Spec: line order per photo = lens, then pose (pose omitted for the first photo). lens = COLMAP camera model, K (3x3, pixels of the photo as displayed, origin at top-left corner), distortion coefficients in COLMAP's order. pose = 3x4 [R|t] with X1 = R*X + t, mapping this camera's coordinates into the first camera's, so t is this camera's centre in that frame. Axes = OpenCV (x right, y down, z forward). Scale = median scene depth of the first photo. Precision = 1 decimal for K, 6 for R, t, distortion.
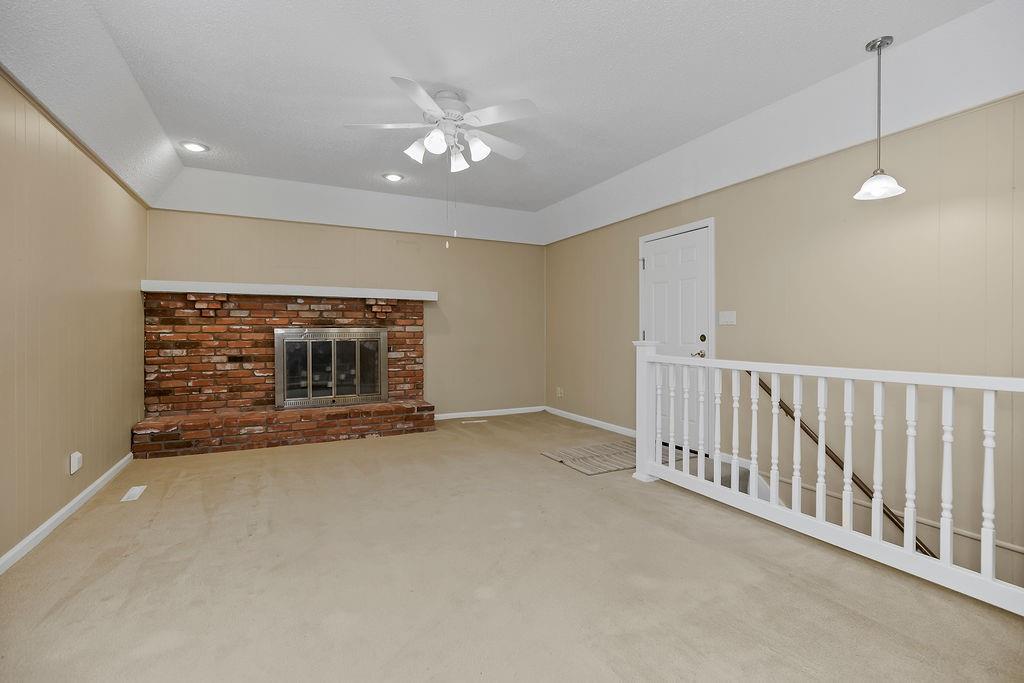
lens RADIAL K [[481.8, 0, 501.6], [0, 481.8, 333.6], [0, 0, 1]] dist [-0.014036, 0.004584]
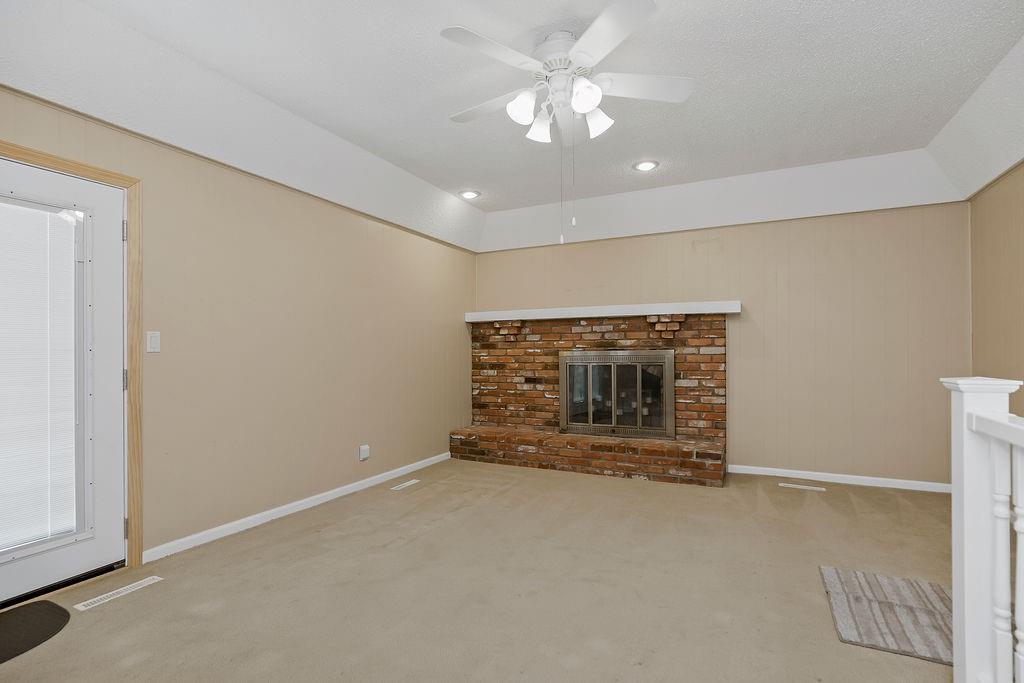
lens RADIAL K [[481.8, 0, 502.8], [0, 481.8, 354.8], [0, 0, 1]] dist [-0.014036, 0.004584]
pose [[0.604583, -0.000180, -0.796542, 0.268610], [0.001957, 0.999997, 0.001259, -0.005469], [0.796540, -0.002320, 0.604581, 0.303419]]
